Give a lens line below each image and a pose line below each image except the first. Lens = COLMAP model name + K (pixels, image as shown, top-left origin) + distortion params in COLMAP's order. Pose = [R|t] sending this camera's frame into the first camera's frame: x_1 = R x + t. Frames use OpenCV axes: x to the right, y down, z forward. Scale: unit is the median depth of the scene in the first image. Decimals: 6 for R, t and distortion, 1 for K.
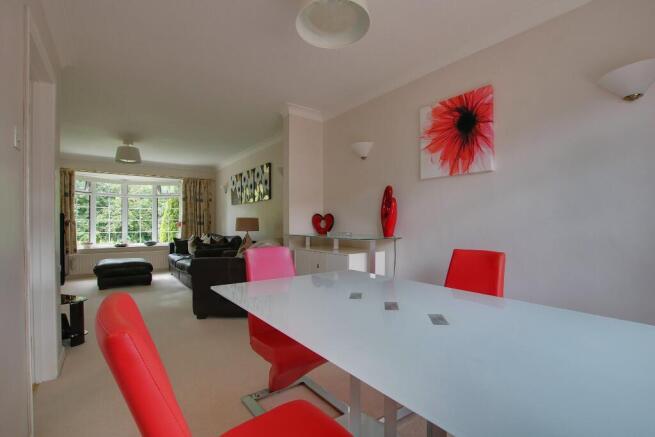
lens RADIAL K [[309.8, 0, 327.5], [0, 309.8, 218.5], [0, 0, 1]] dist [-0.000393, -0.000046]
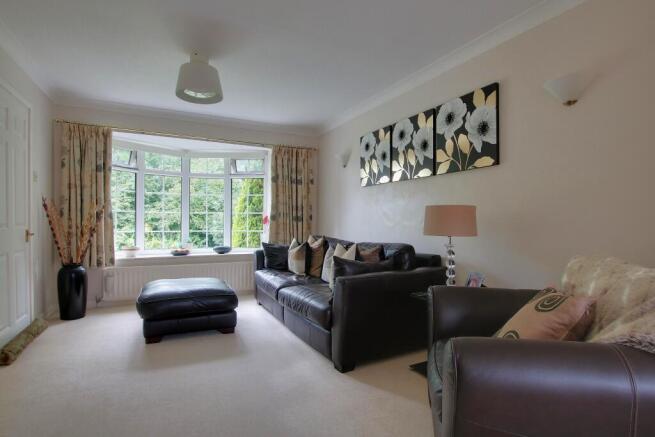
lens RADIAL K [[332.1, 0, 327.5], [0, 332.1, 218.5], [0, 0, 1]] dist [-0.000764, -0.000191]
pose [[0.988457, 0.009297, -0.151218, -0.255925], [-0.007881, 0.999919, 0.009961, 0.008389], [0.151298, -0.008654, 0.988450, 0.359898]]
